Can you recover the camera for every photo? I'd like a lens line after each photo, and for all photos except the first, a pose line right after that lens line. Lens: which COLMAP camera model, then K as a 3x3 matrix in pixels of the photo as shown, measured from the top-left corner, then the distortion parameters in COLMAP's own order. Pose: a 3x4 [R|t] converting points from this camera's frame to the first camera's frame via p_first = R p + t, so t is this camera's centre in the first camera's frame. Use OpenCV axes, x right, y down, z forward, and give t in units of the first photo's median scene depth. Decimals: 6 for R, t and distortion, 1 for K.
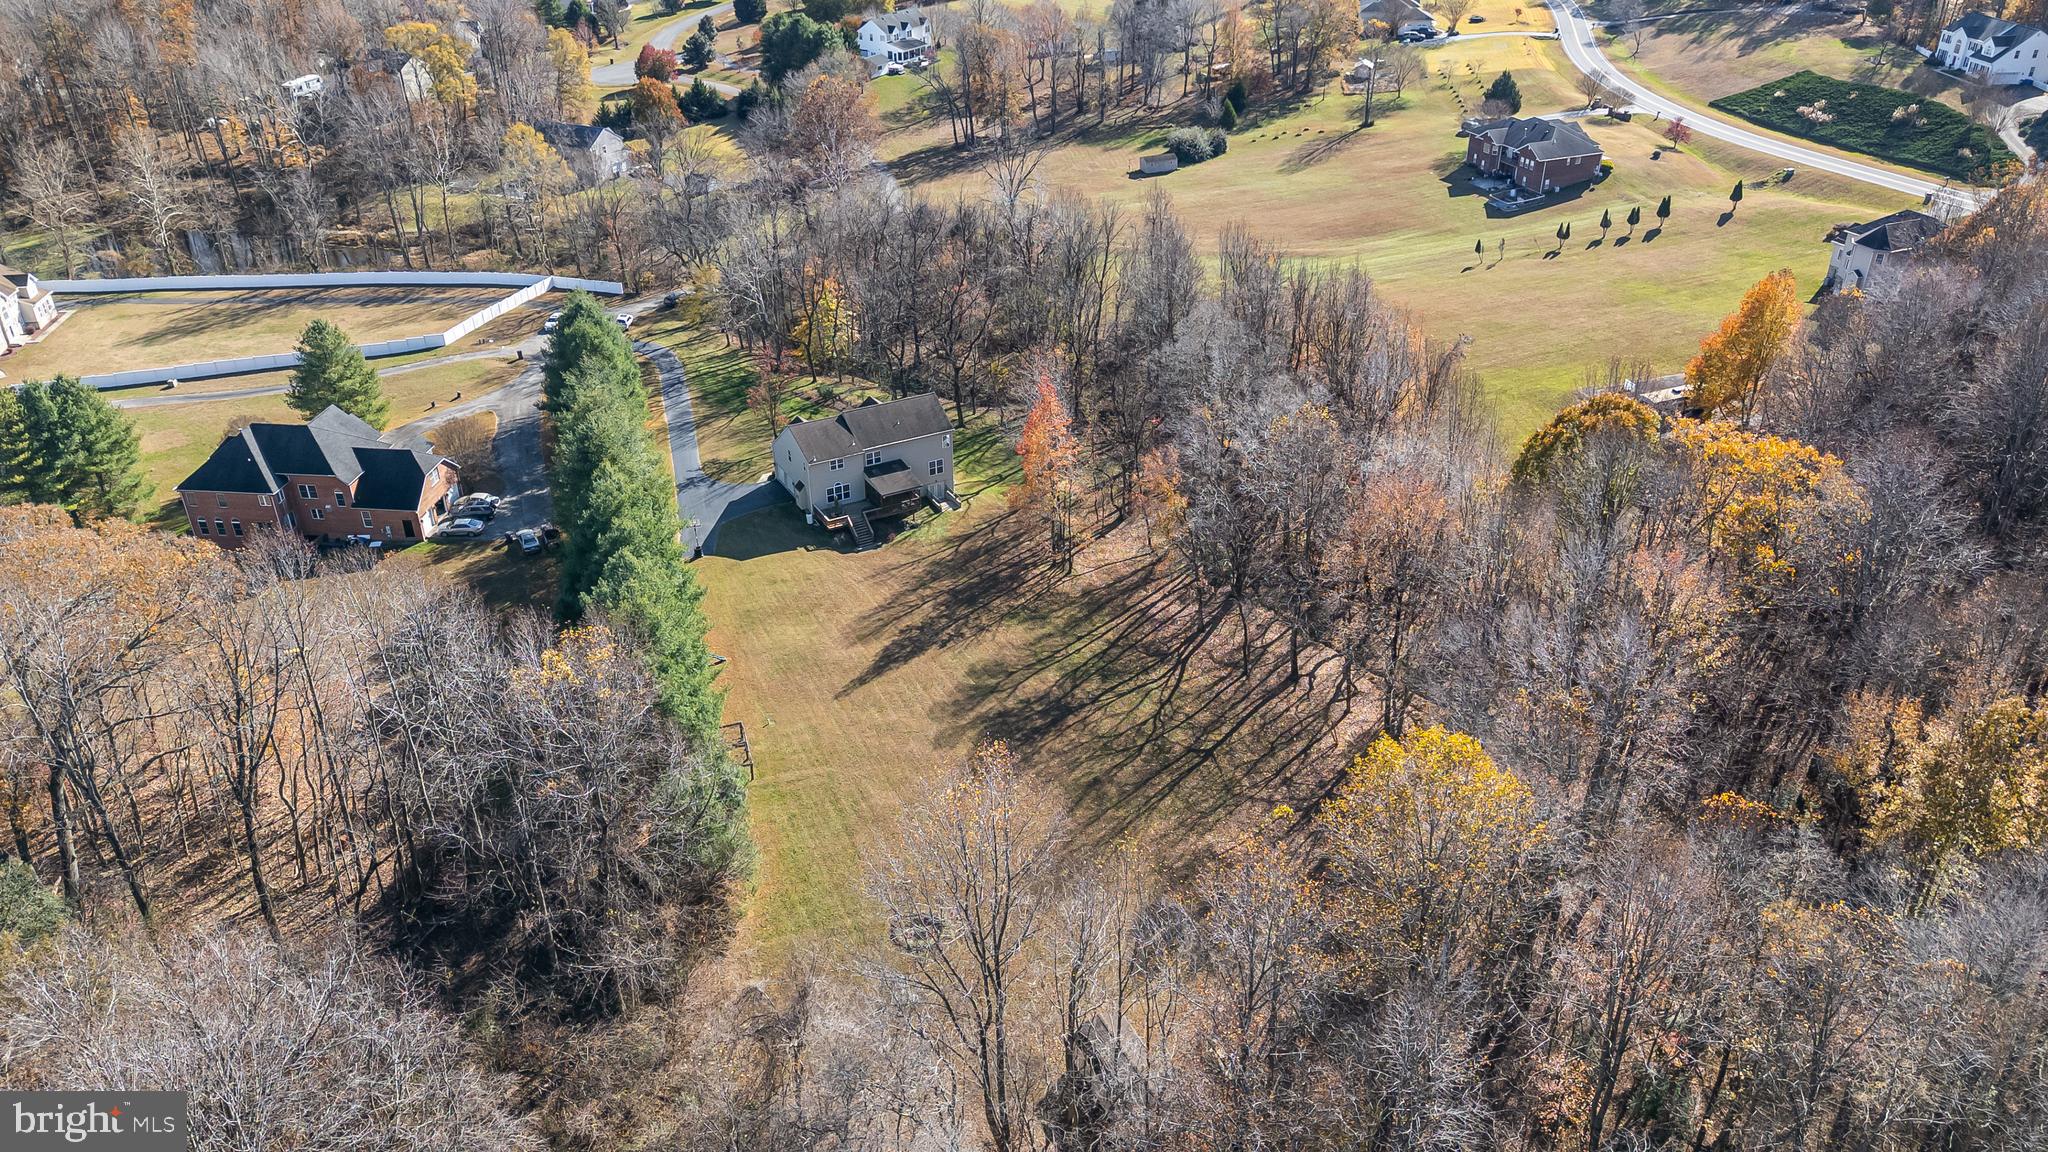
lens RADIAL K [[1479.5, 0, 1032.4], [0, 1479.5, 590.1], [0, 0, 1]] dist [0.053641, -0.054887]
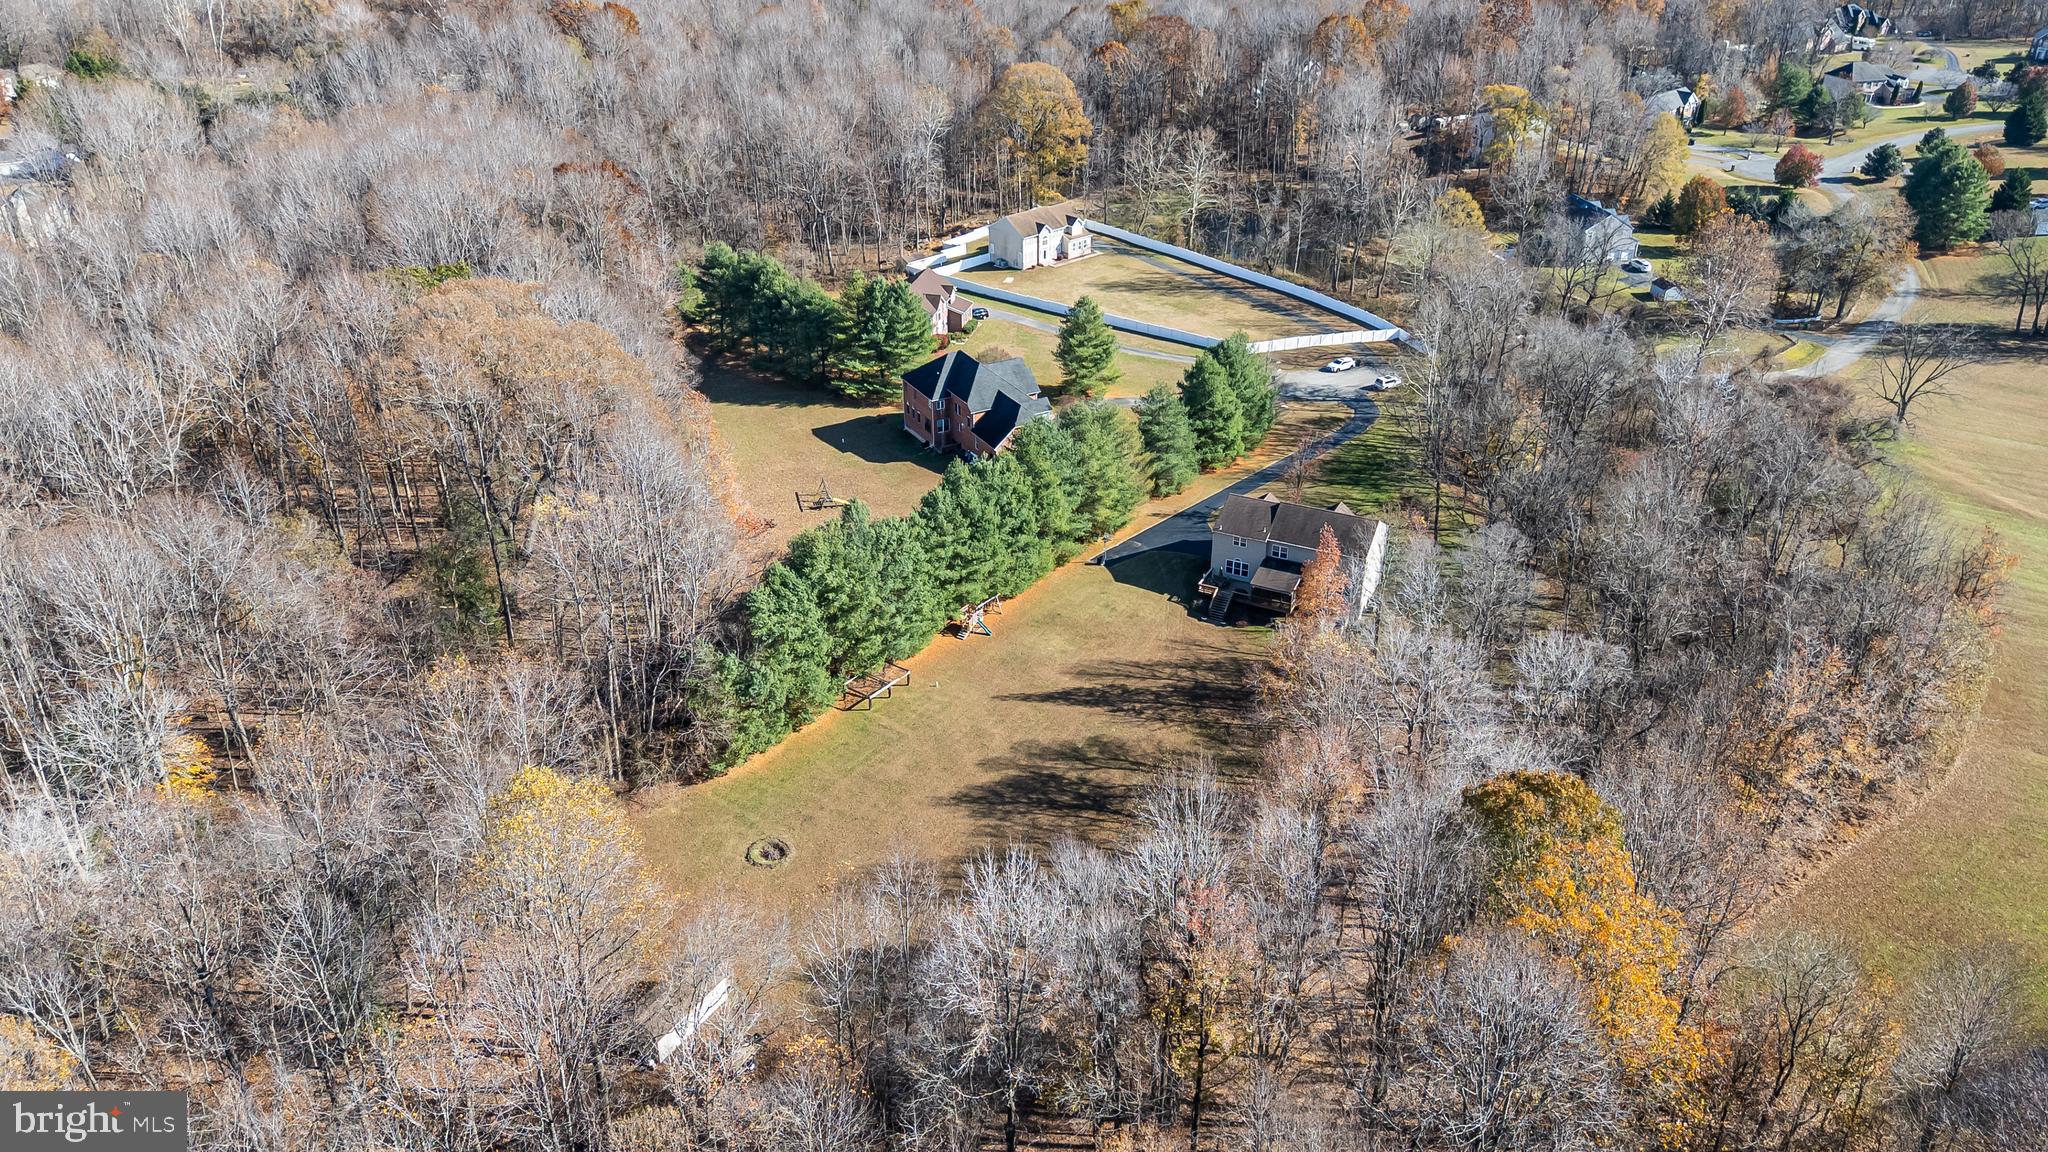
lens RADIAL K [[1479.5, 0, 1011.2], [0, 1479.5, 571.8], [0, 0, 1]] dist [0.053641, -0.054887]
pose [[0.578001, 0.396599, -0.713179, 0.523022], [-0.417787, 0.894549, 0.158861, -0.161717], [0.700978, 0.206135, 0.682743, 0.166281]]
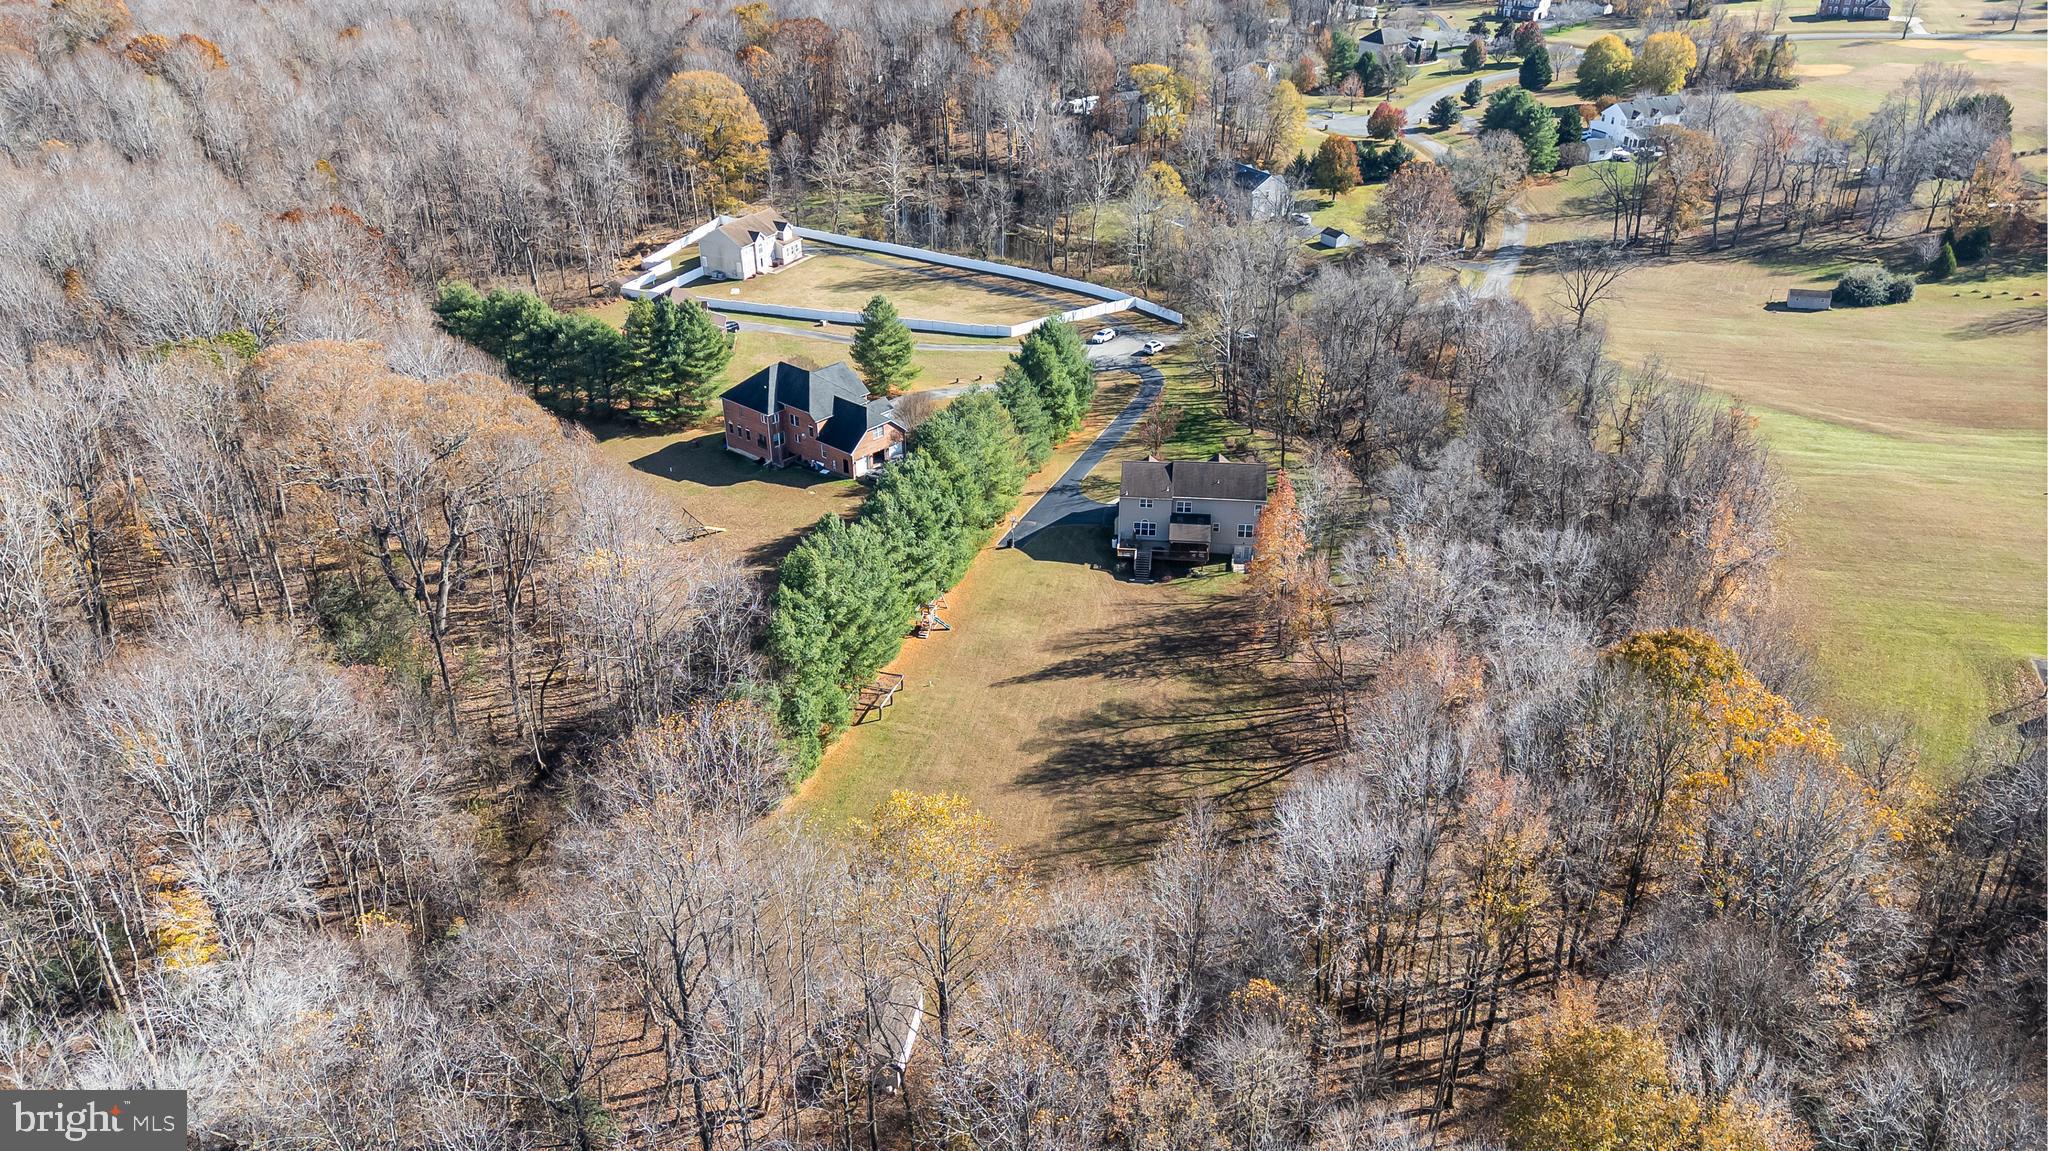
lens RADIAL K [[1479.5, 0, 1015.8], [0, 1479.5, 577.1], [0, 0, 1]] dist [0.053641, -0.054887]
pose [[0.814339, 0.282563, -0.506962, 0.360837], [-0.295802, 0.953586, 0.056345, -0.064287], [0.499353, 0.104076, 0.860125, -0.002438]]
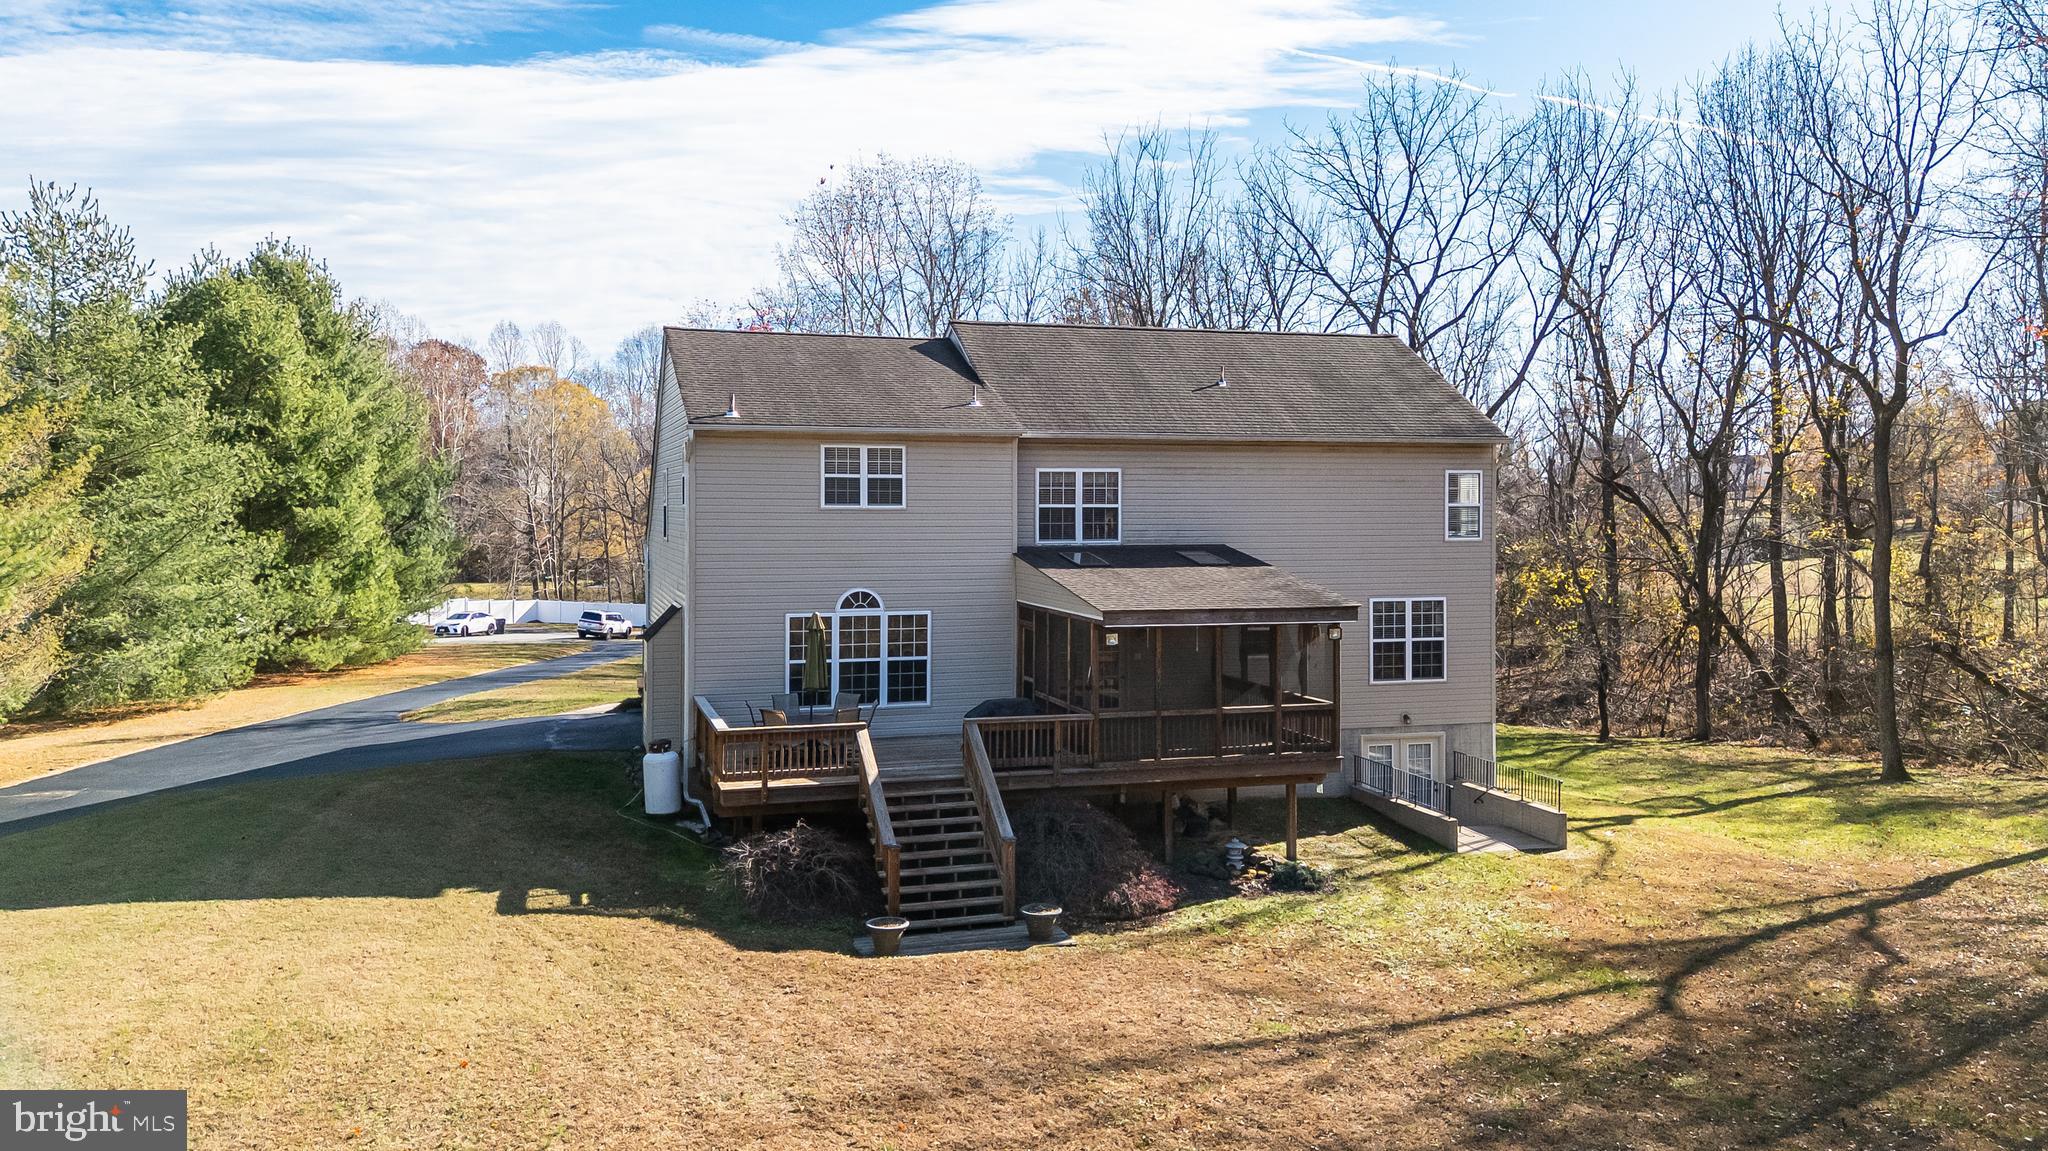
lens RADIAL K [[1479.5, 0, 1026.8], [0, 1479.5, 568.7], [0, 0, 1]] dist [0.053641, -0.054887]
pose [[0.976450, 0.002902, -0.215726, -0.073616], [-0.107372, 0.873821, -0.474245, 0.005099], [0.187129, 0.486239, 0.853554, 0.841475]]
